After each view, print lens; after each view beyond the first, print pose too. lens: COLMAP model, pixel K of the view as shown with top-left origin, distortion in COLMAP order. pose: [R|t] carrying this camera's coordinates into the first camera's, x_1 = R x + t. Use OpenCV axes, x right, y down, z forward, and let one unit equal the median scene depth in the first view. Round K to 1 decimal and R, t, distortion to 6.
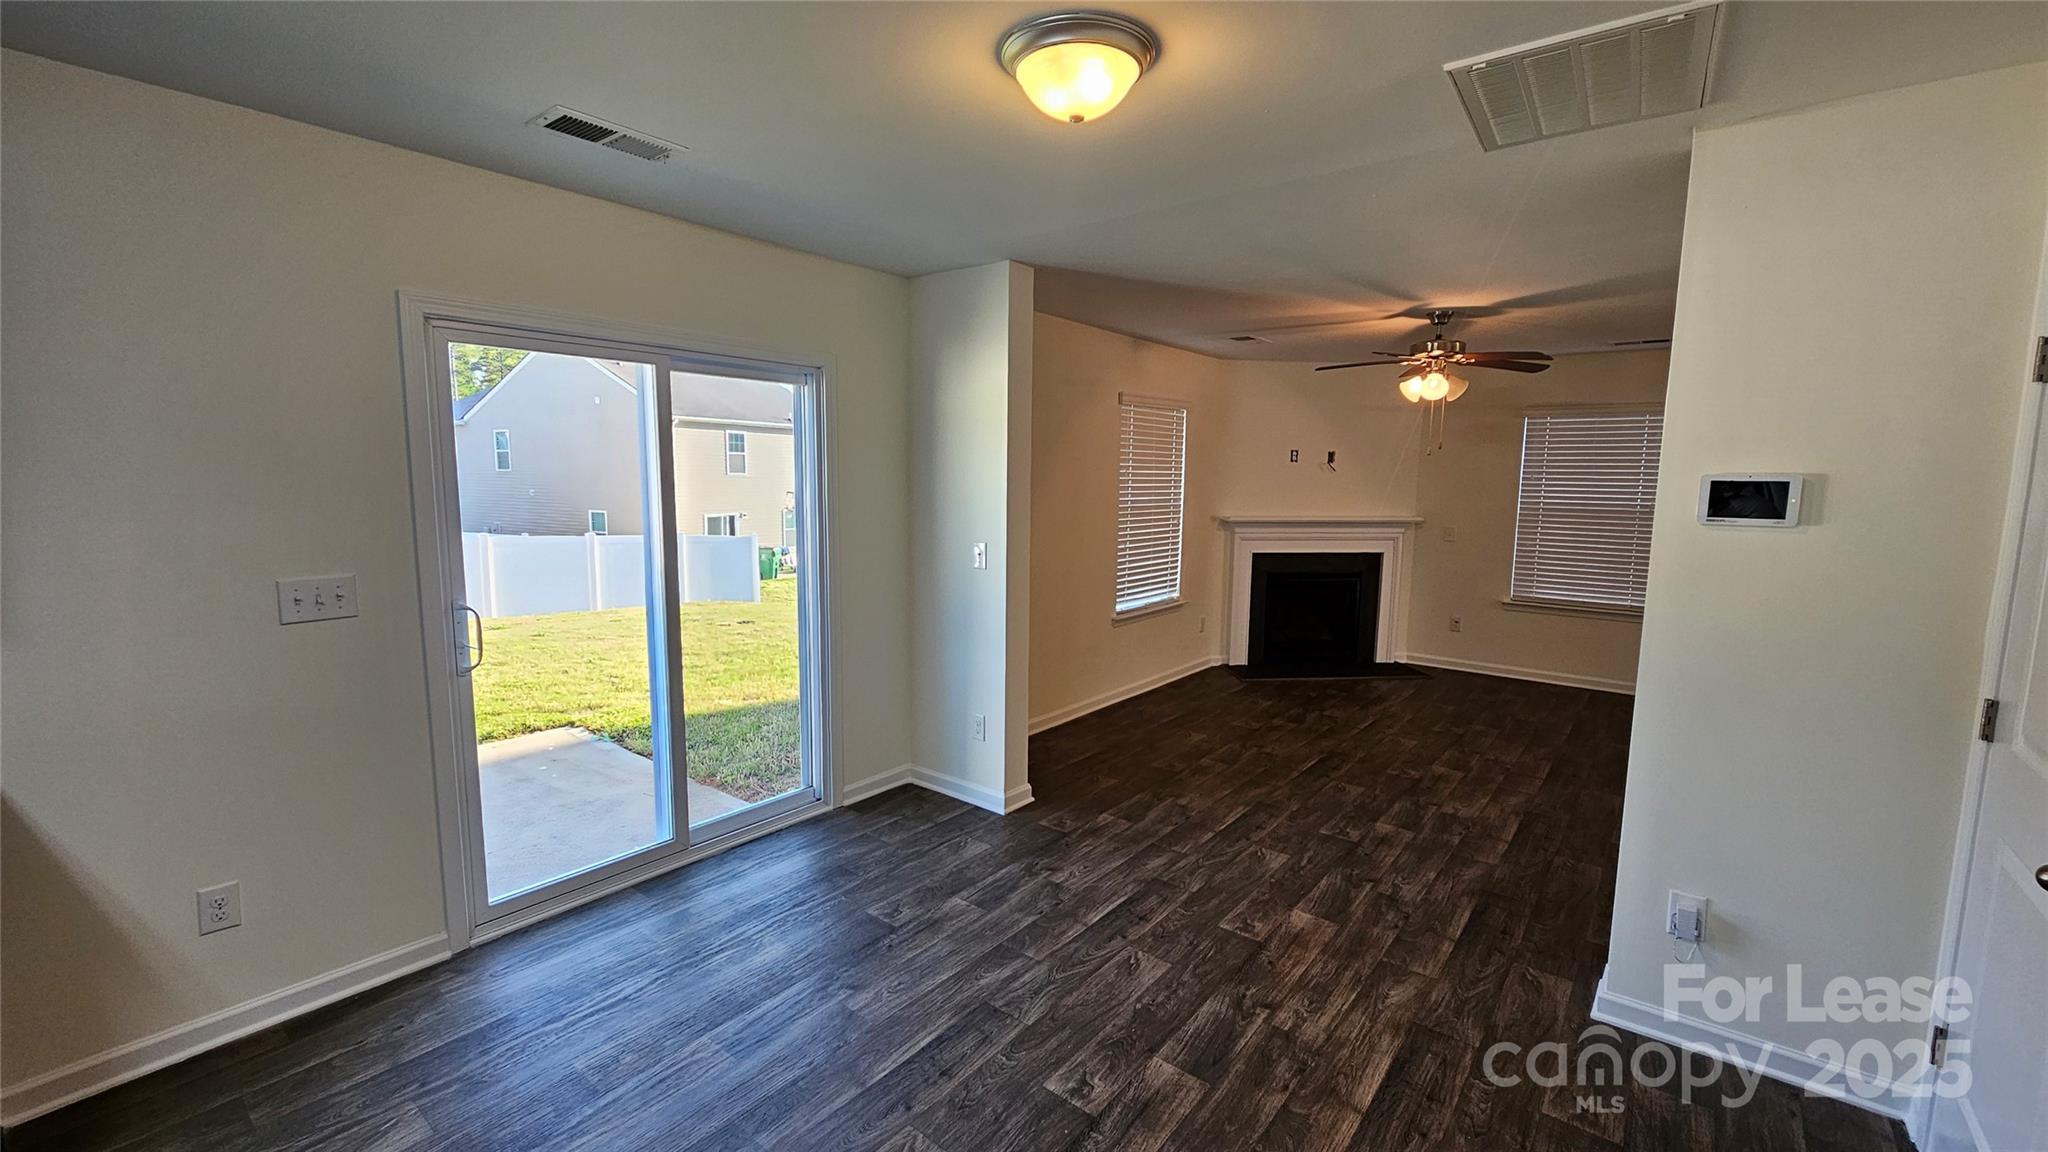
lens RADIAL K [[825.6, 0, 1032.0], [0, 825.6, 576.6], [0, 0, 1]] dist [-0.002625, -0.000300]
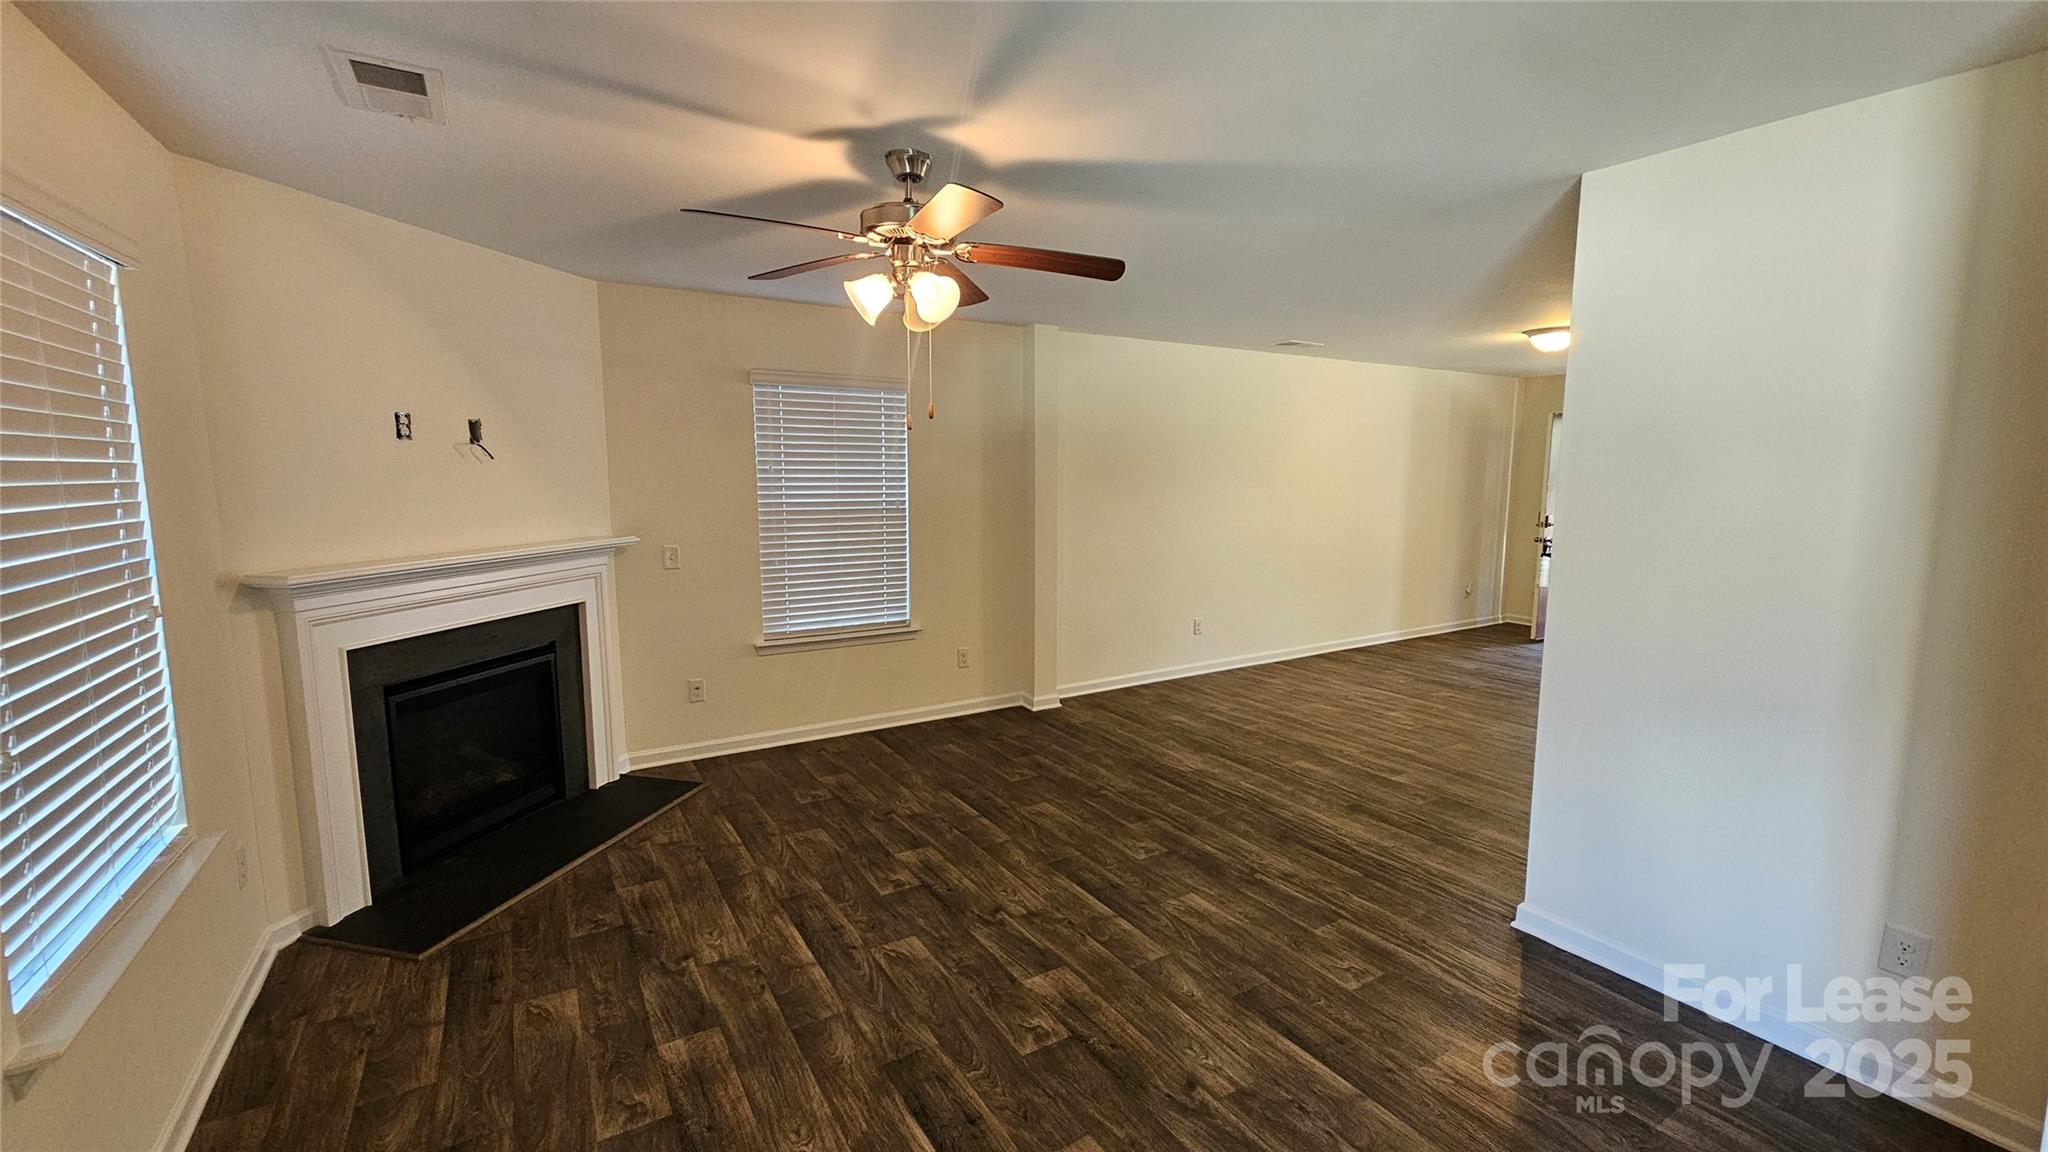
lens RADIAL K [[825.6, 0, 1025.1], [0, 825.6, 584.7], [0, 0, 1]] dist [-0.002625, -0.000300]
pose [[0.350703, -0.134052, 0.926843, 0.001257], [0.118179, 0.988125, 0.098199, -0.062164], [-0.929000, 0.075095, 0.362381, 0.513131]]
